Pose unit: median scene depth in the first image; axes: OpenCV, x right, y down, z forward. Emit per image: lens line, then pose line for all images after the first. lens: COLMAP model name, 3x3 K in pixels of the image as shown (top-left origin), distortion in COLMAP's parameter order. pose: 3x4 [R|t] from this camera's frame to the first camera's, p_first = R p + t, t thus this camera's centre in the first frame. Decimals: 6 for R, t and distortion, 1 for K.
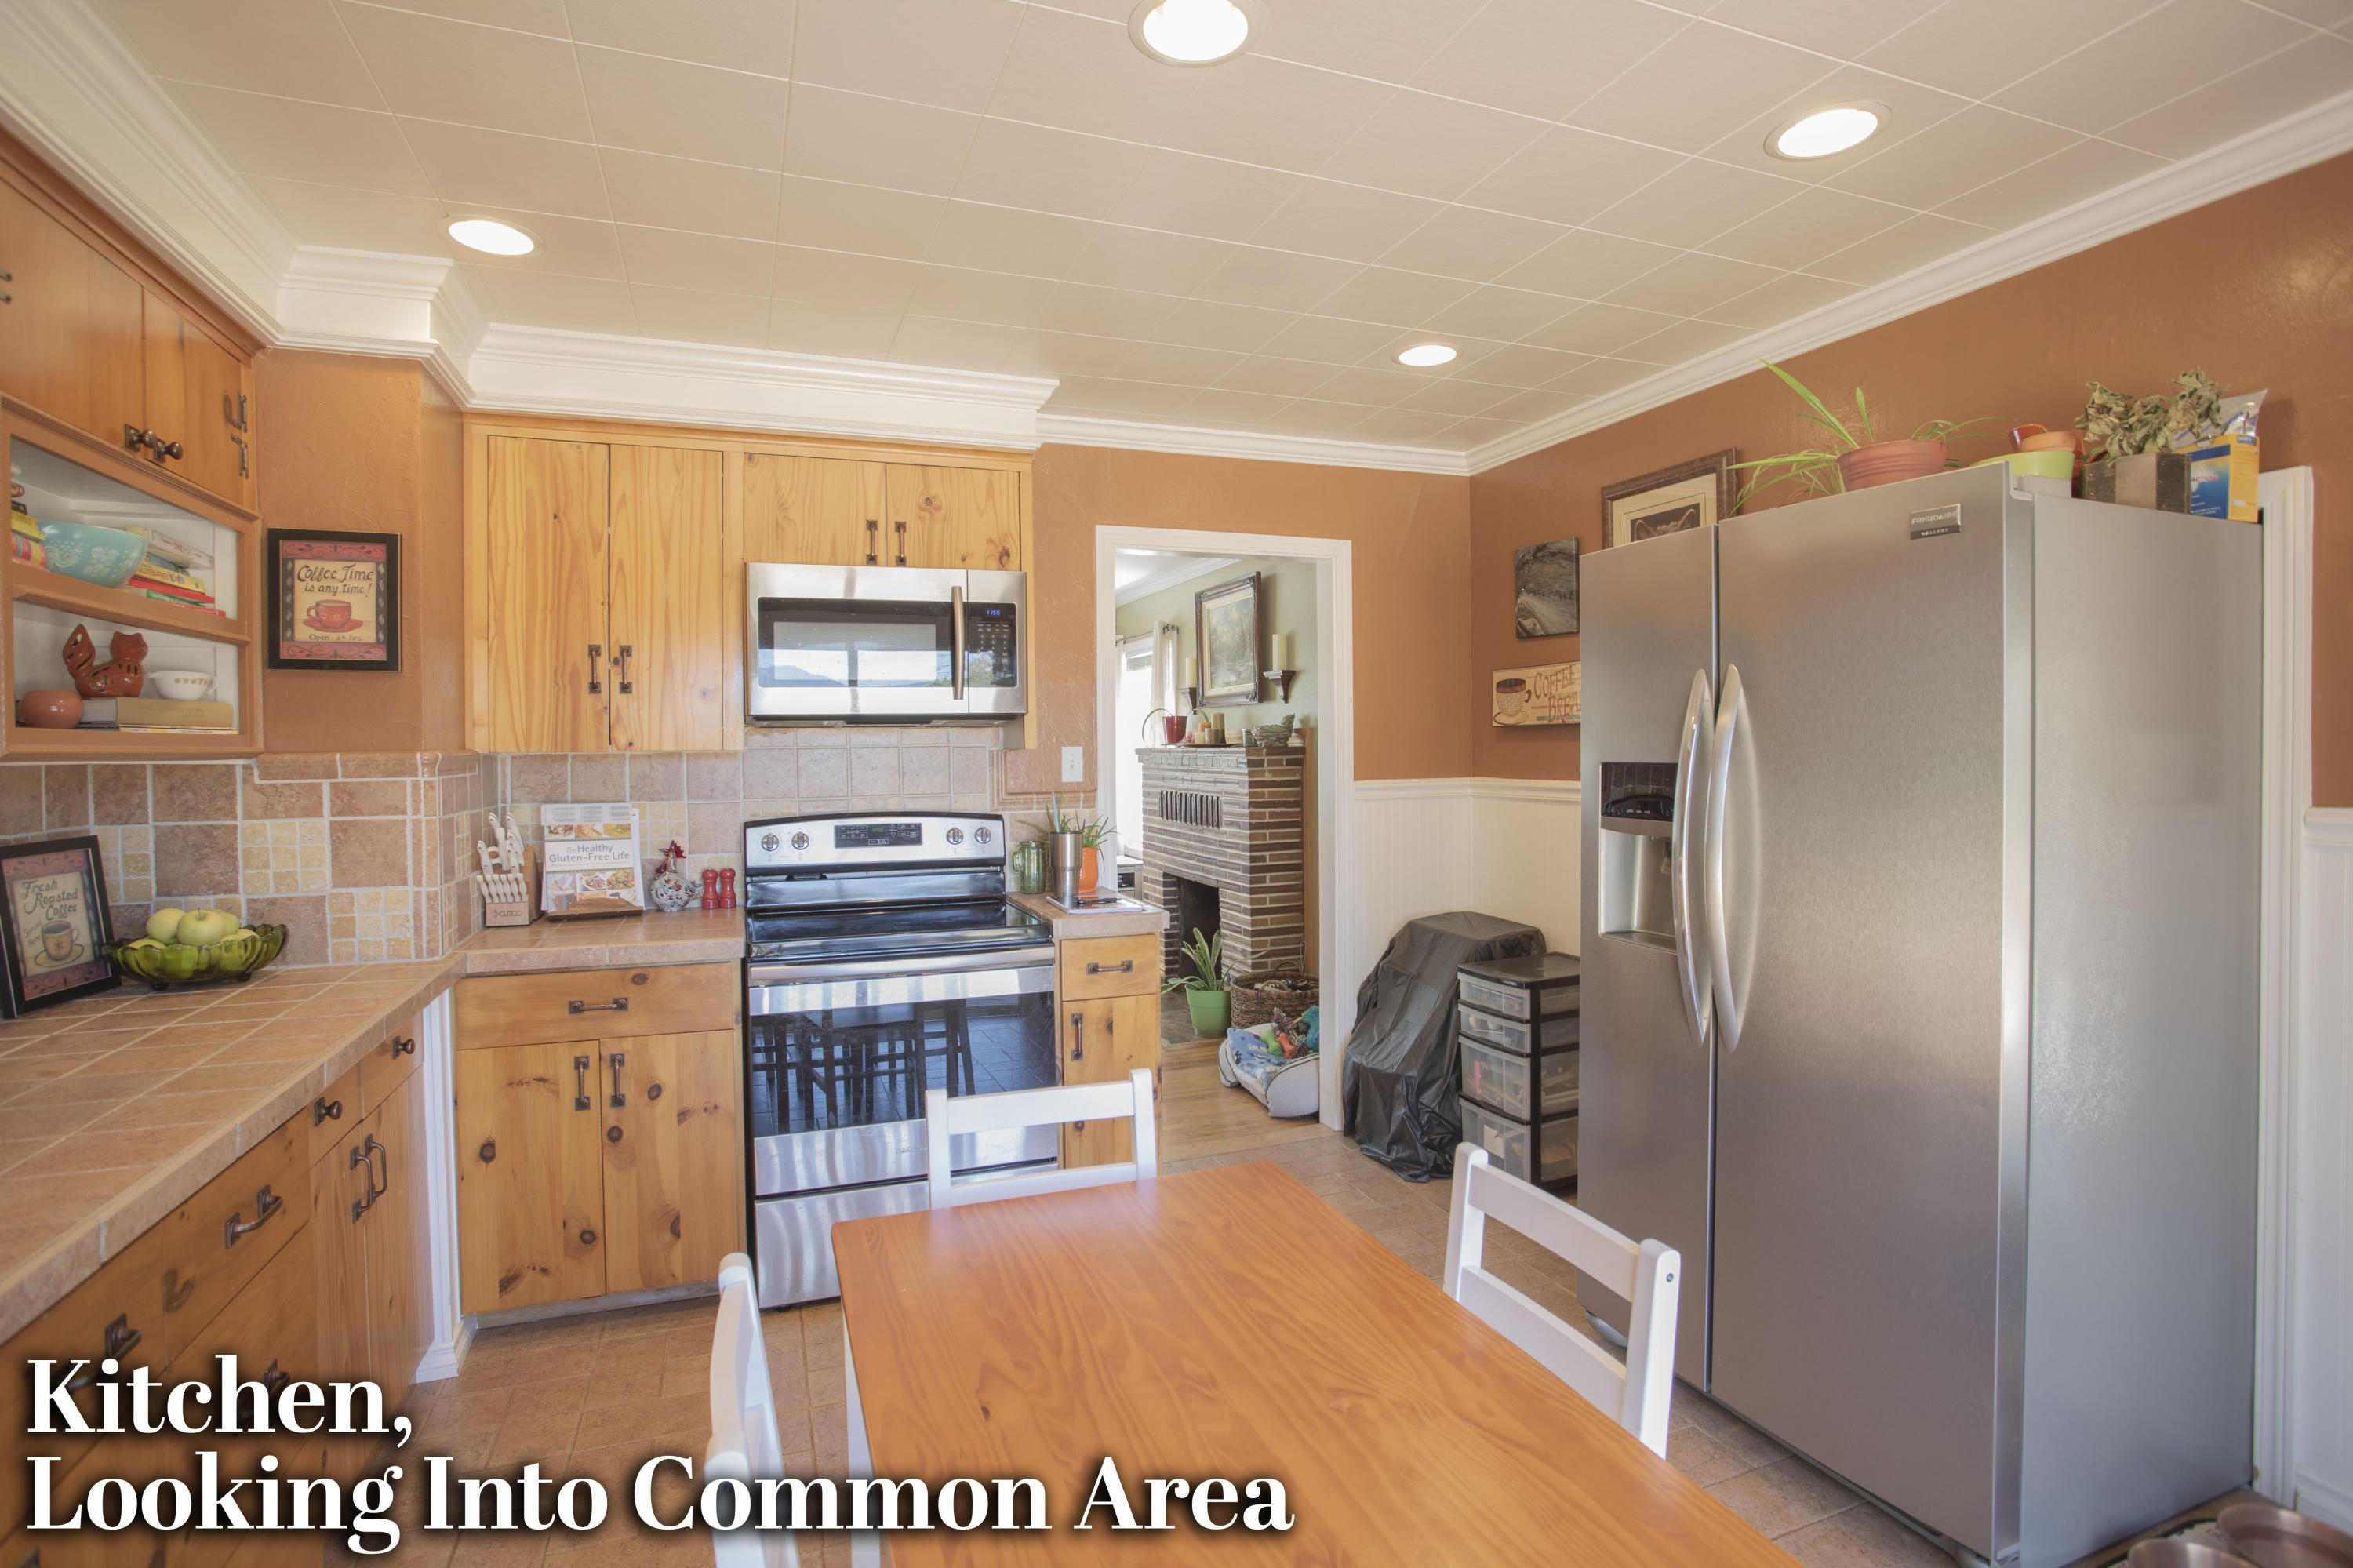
lens RADIAL K [[1143.6, 0, 1181.9], [0, 1143.6, 772.0], [0, 0, 1]] dist [-0.049933, 0.021059]
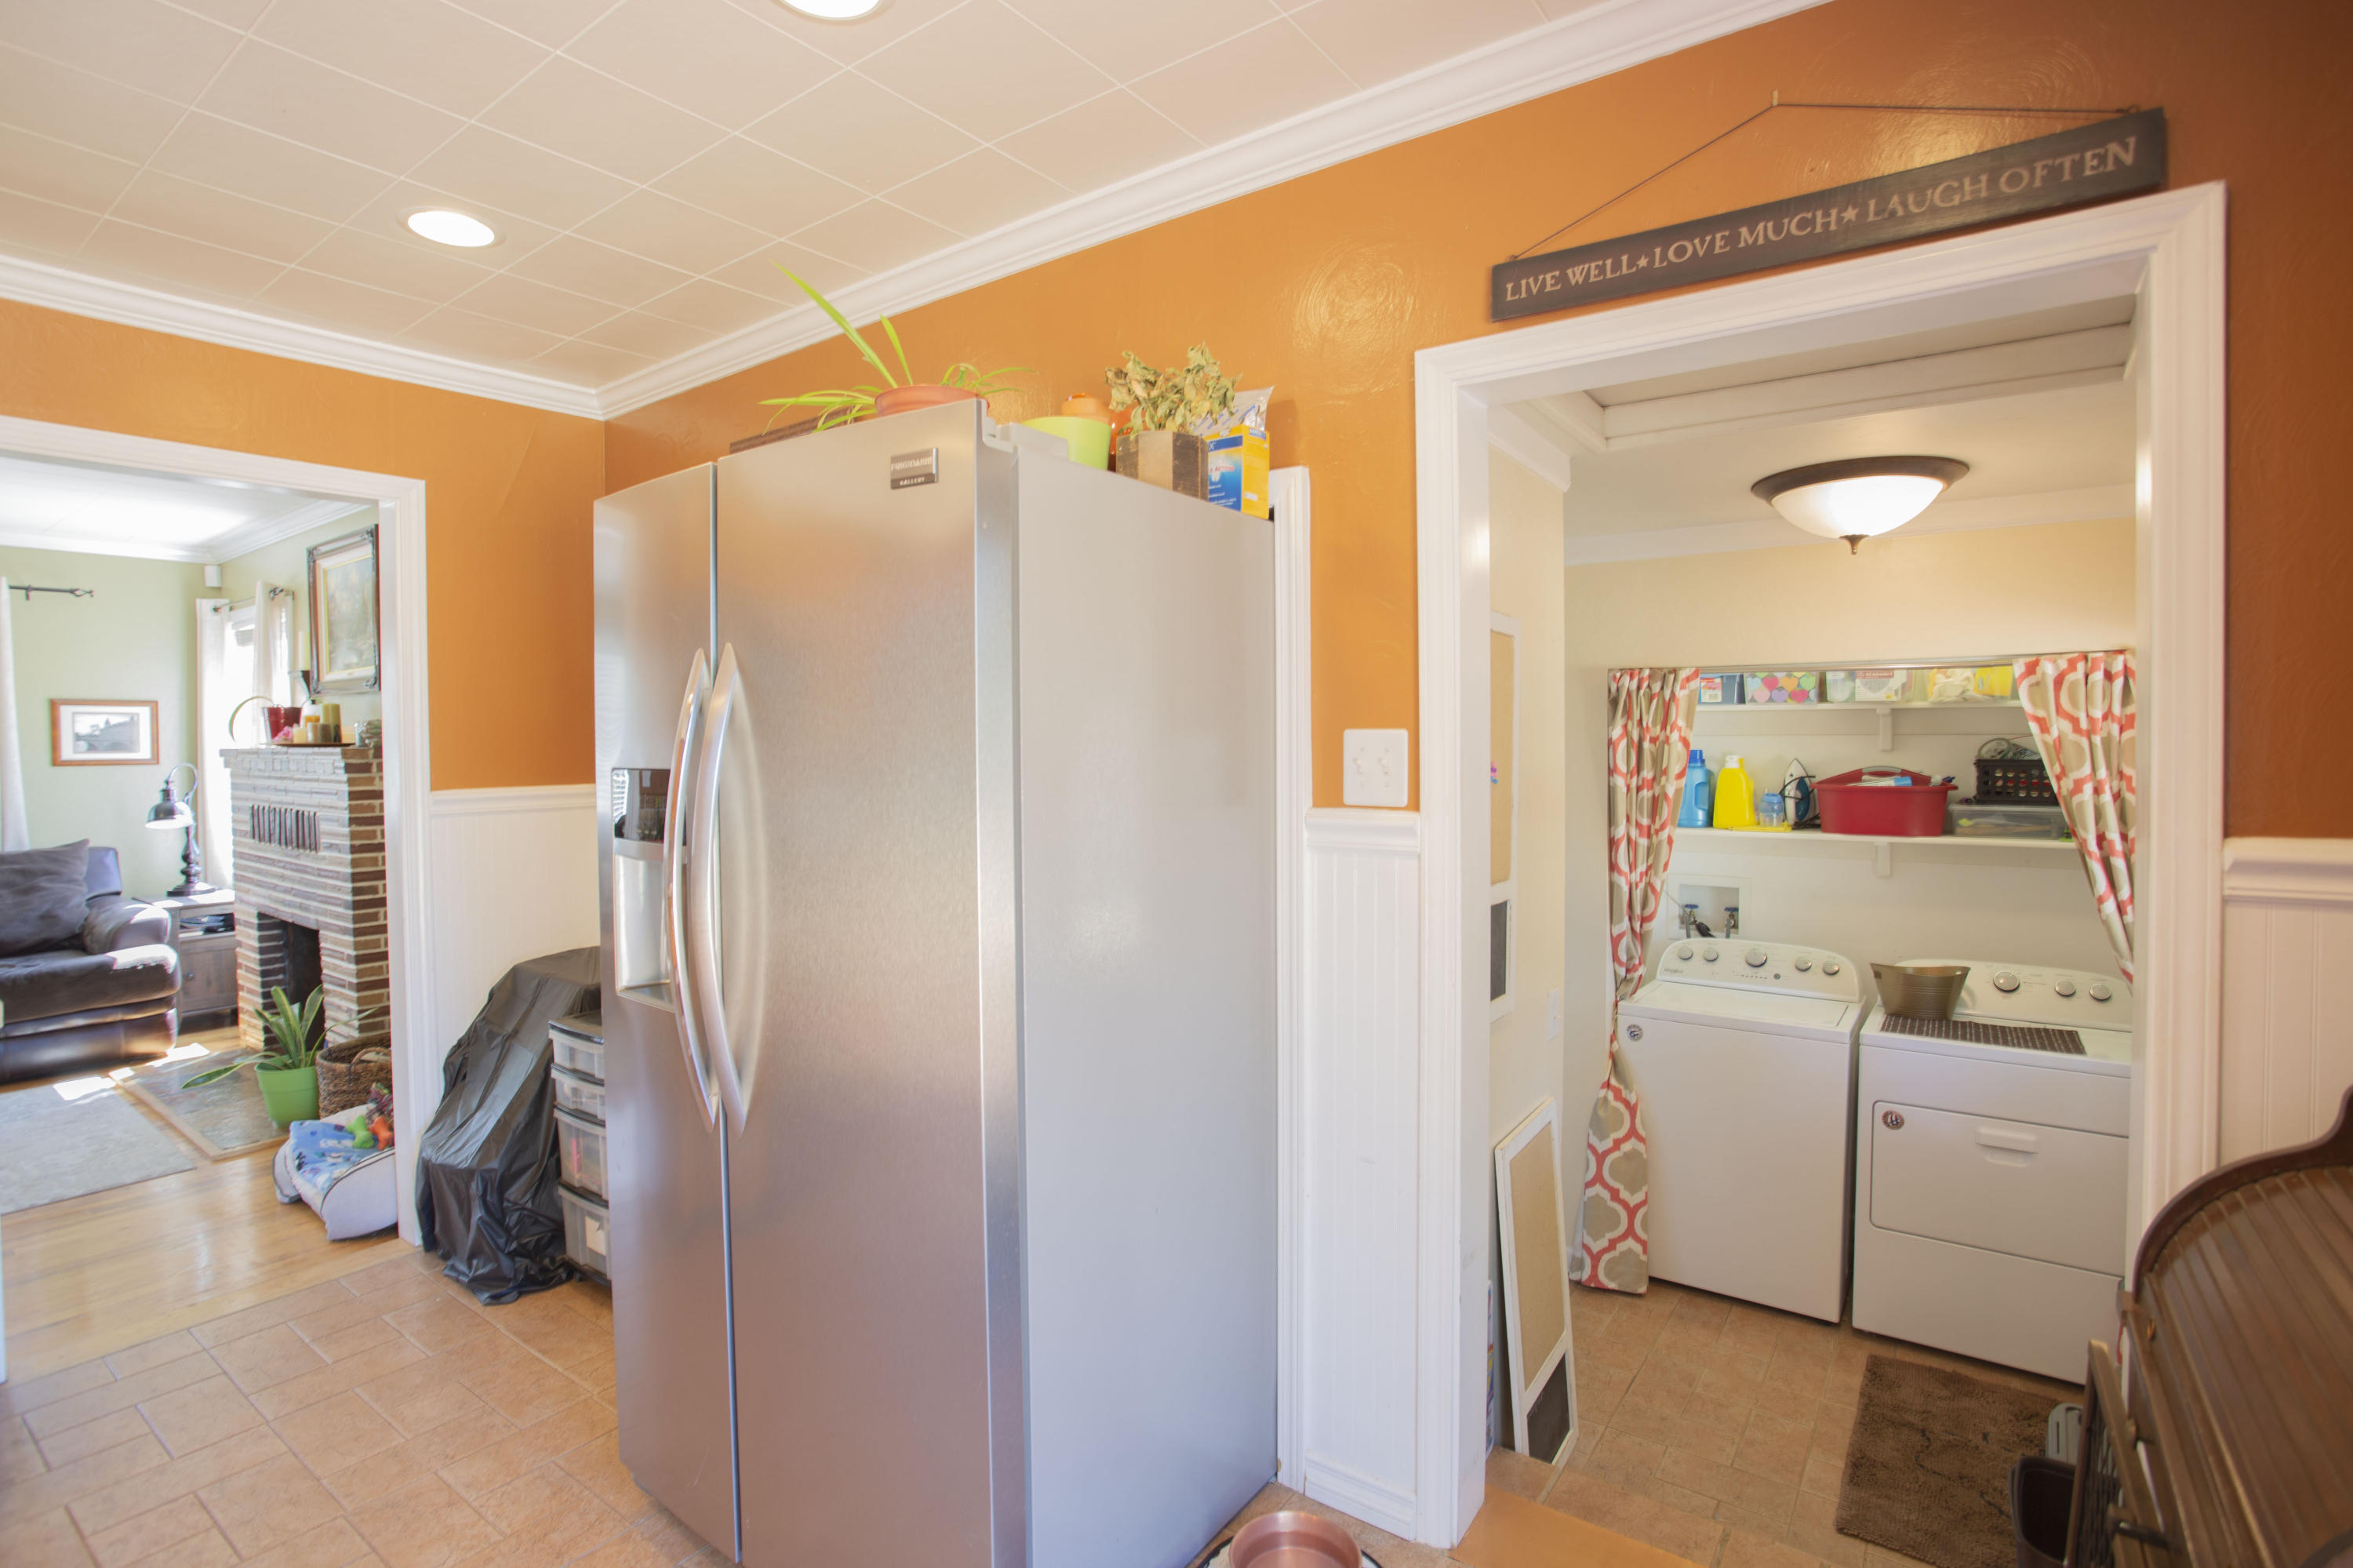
lens RADIAL K [[1135.8, 0, 1170.6], [0, 1135.8, 768.8], [0, 0, 1]] dist [-0.086797, 0.052465]
pose [[0.842232, -0.009672, 0.539029, 0.175946], [0.010568, 0.999943, 0.001430, -0.003194], [-0.539012, 0.004492, 0.842286, 0.102039]]
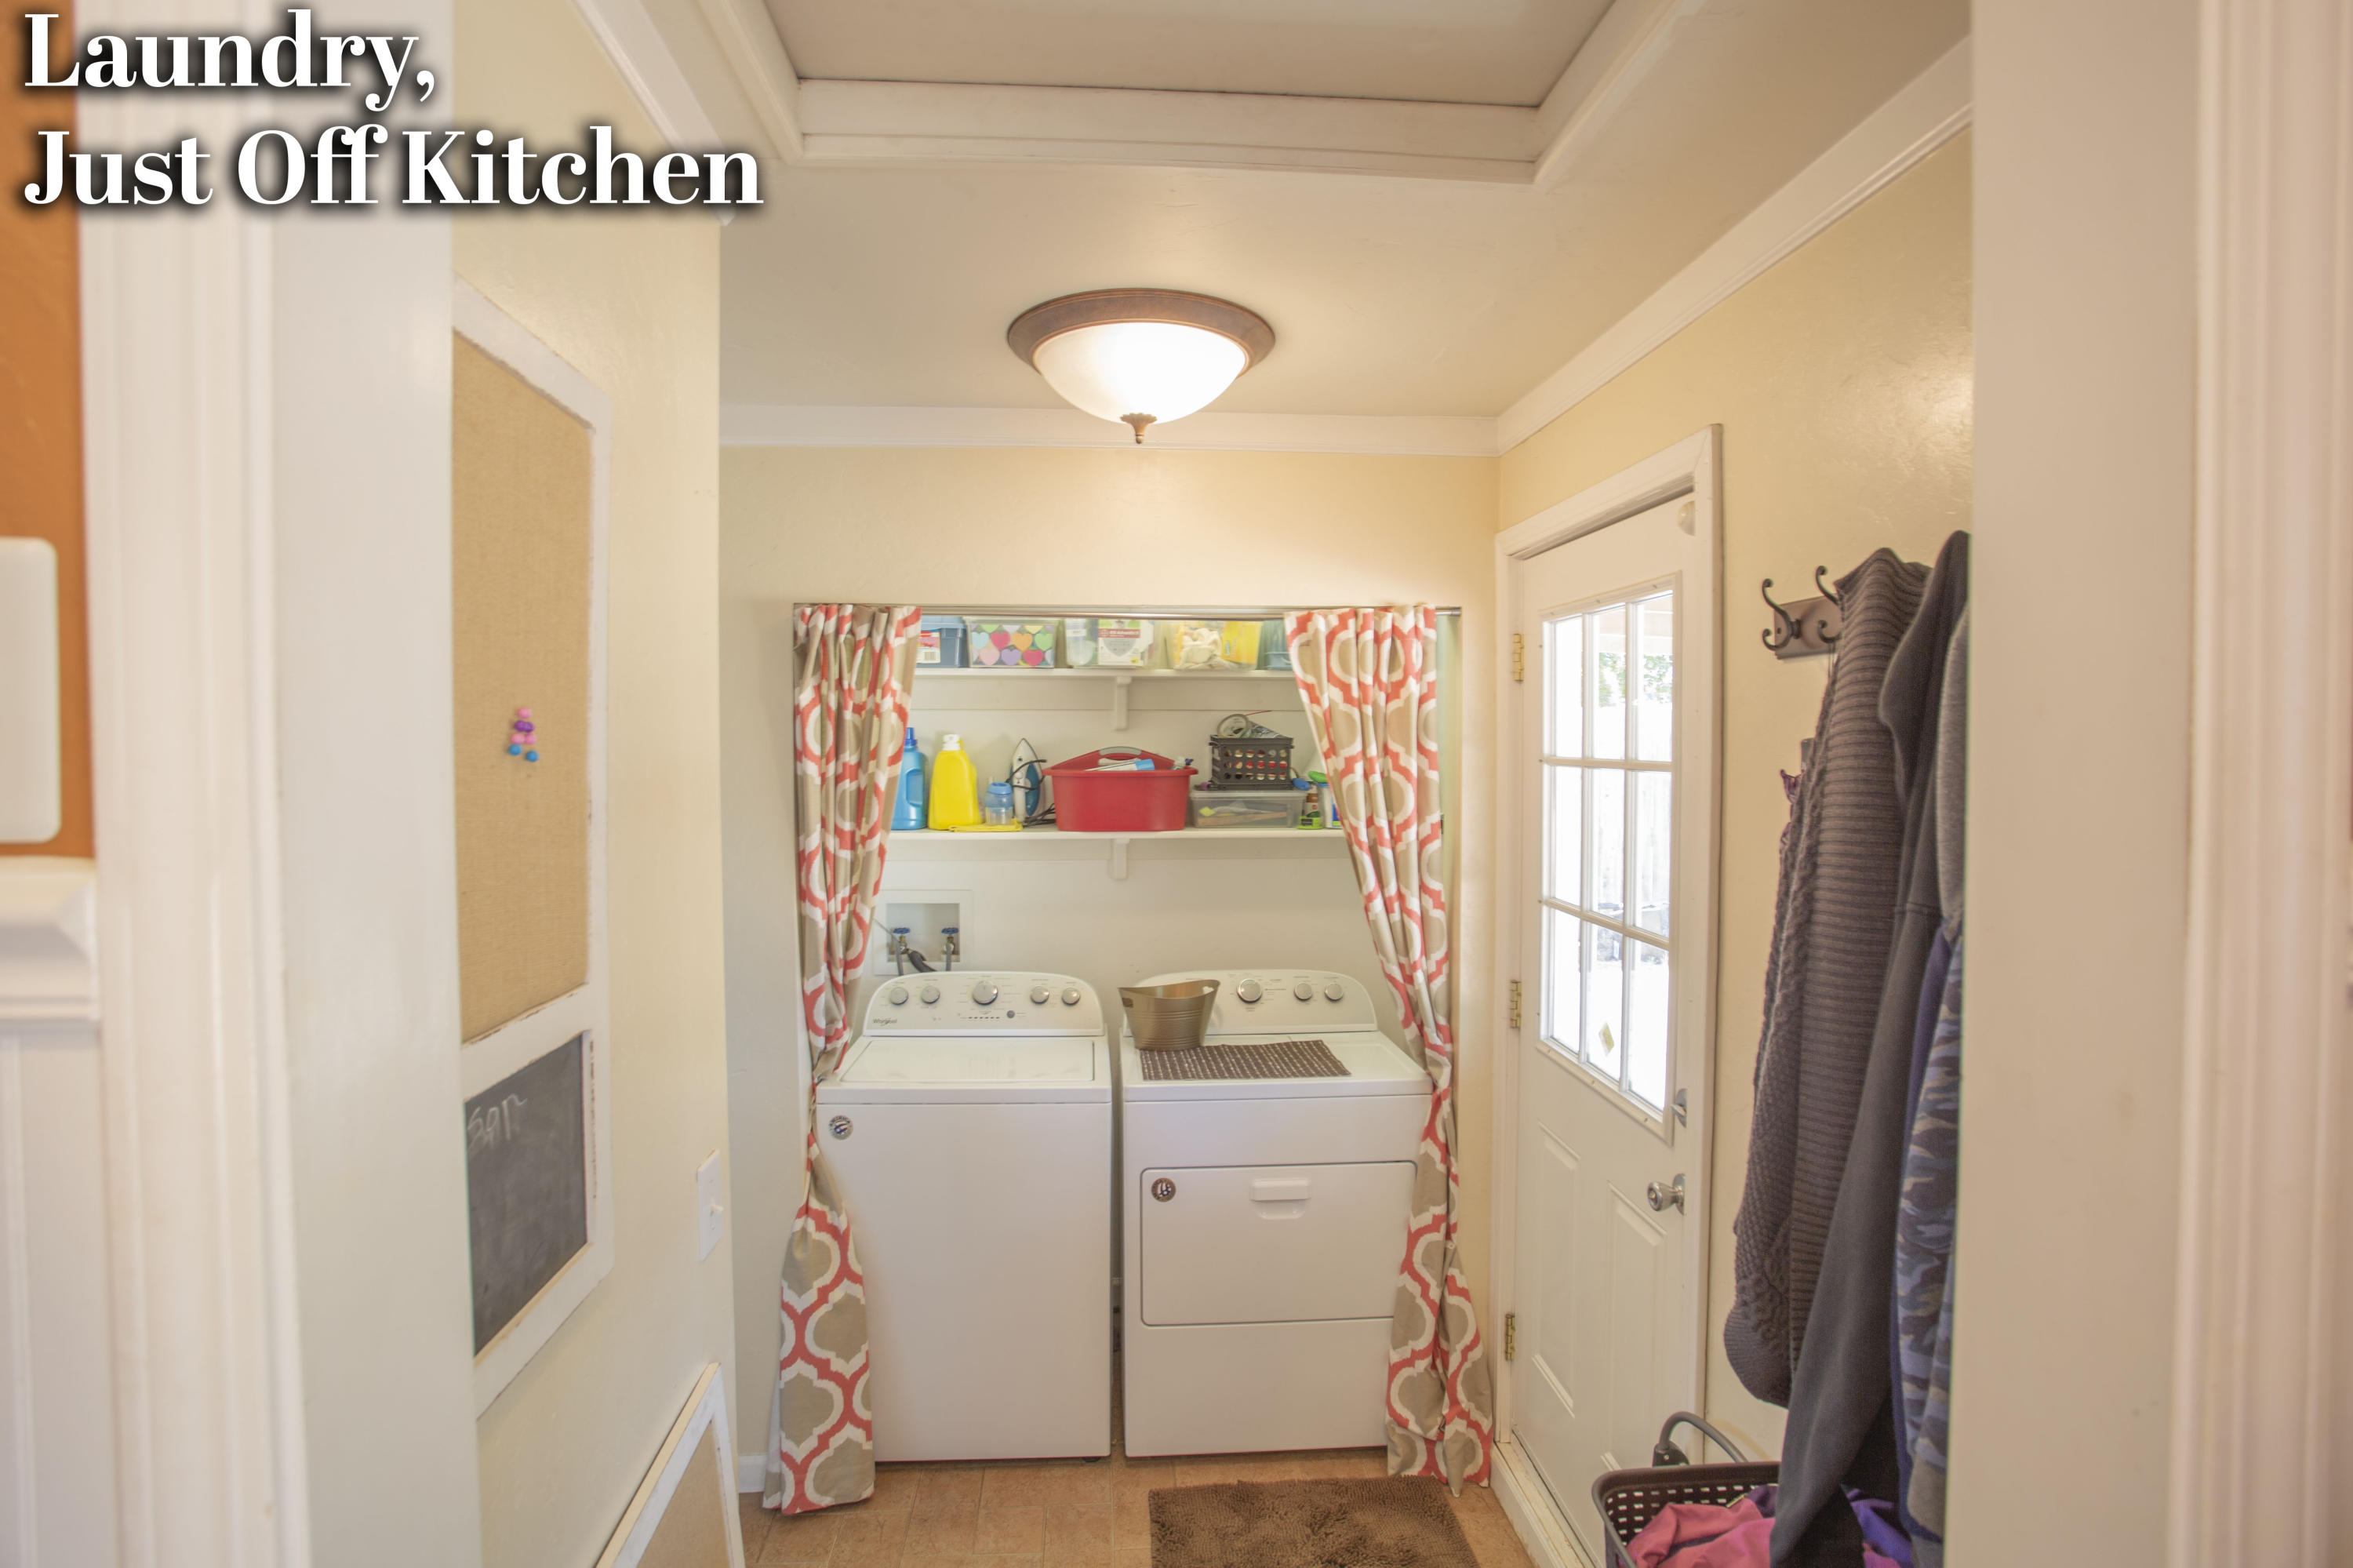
lens RADIAL K [[1135.8, 0, 1170.6], [0, 1135.8, 768.8], [0, 0, 1]] dist [-0.086797, 0.052465]
pose [[0.293953, -0.018139, 0.955648, 0.347206], [0.017243, 0.999758, 0.013672, 0.003642], [-0.955664, 0.012459, 0.294195, 0.231464]]
